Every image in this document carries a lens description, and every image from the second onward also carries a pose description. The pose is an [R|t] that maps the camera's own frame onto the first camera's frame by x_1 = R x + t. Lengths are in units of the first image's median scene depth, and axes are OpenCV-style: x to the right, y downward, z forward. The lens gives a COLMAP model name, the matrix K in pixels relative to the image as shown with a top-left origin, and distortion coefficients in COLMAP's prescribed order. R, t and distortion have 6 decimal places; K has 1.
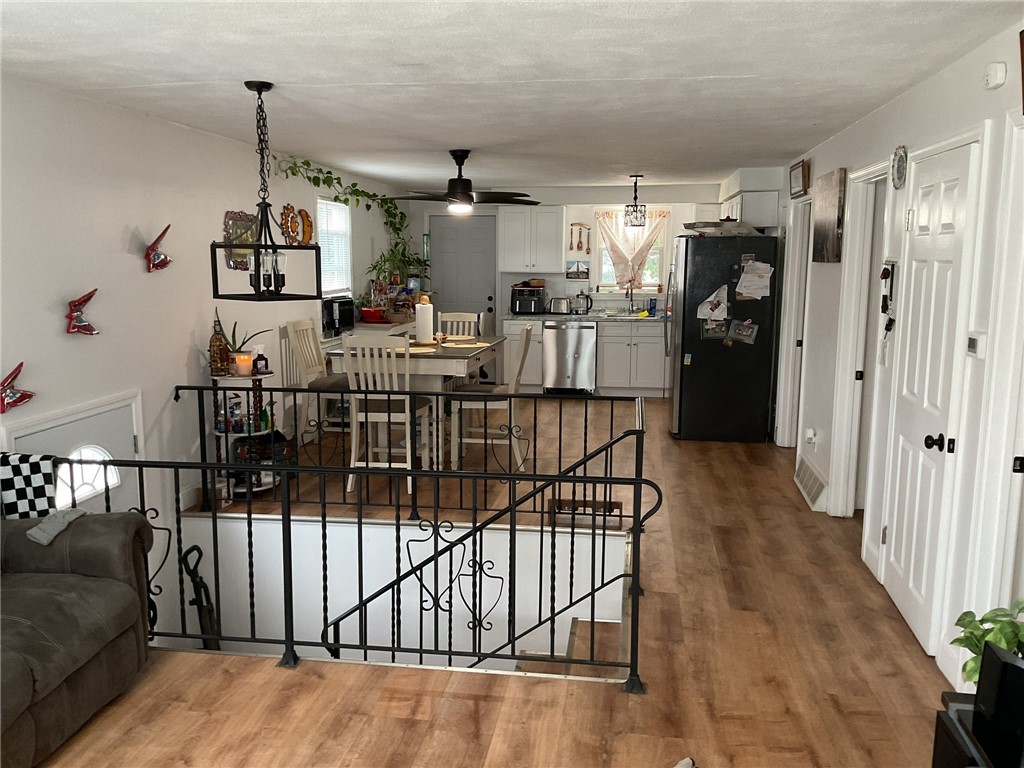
lens RADIAL K [[843.6, 0, 512.0], [0, 843.6, 384.0], [0, 0, 1]] dist [0.119845, -0.237897]
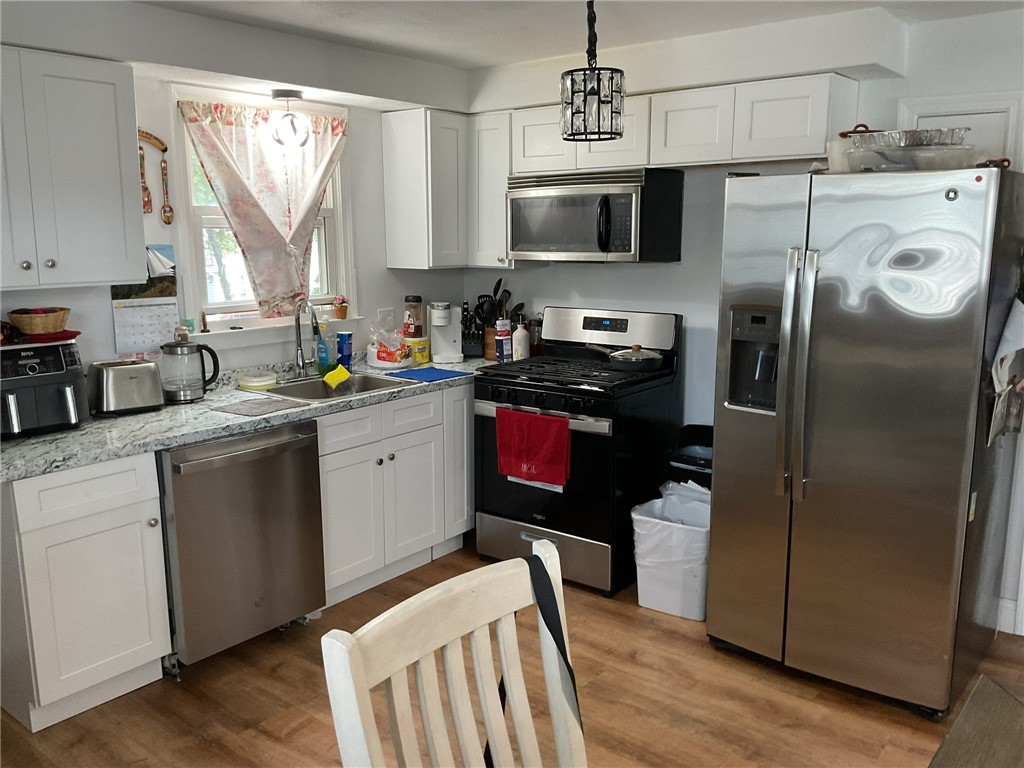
lens RADIAL K [[843.6, 0, 512.0], [0, 843.6, 384.0], [0, 0, 1]] dist [0.119845, -0.237897]
pose [[0.504989, -0.154883, 0.849116, -0.152588], [0.136476, 0.985721, 0.098635, -0.111566], [-0.852268, 0.066075, 0.518916, 0.751307]]
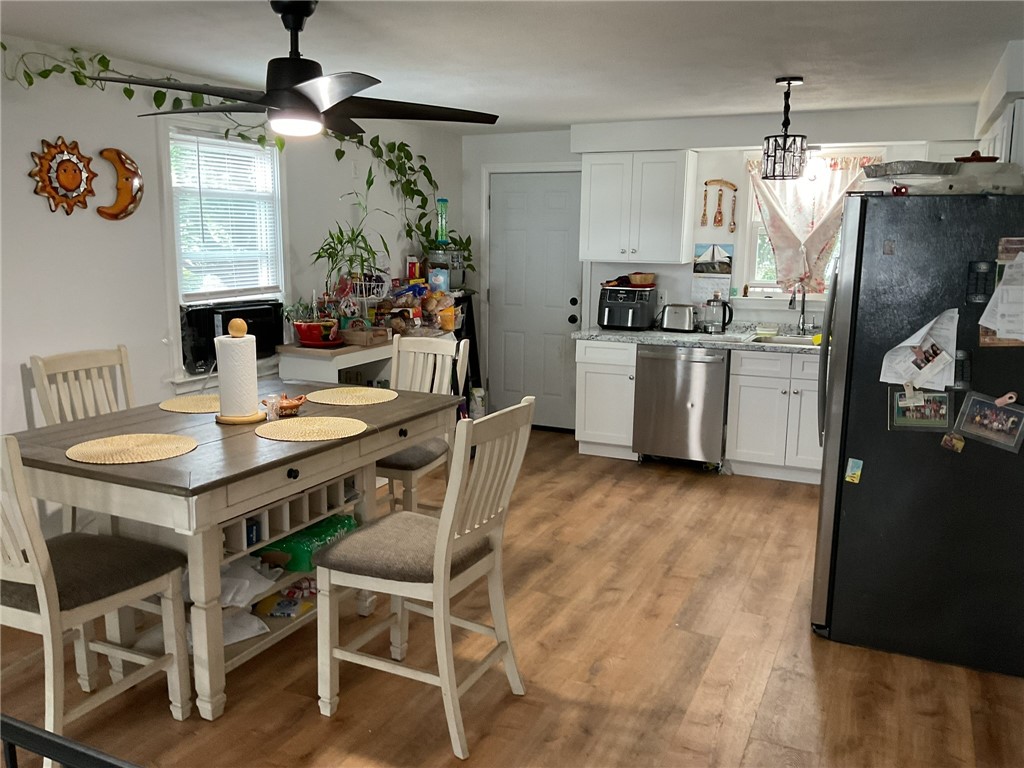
lens RADIAL K [[843.6, 0, 512.0], [0, 843.6, 384.0], [0, 0, 1]] dist [0.119845, -0.237897]
pose [[0.958847, 0.056004, -0.278345, 0.121594], [-0.048802, 0.998272, 0.032742, -0.062253], [0.279697, -0.017811, 0.959923, 0.400176]]
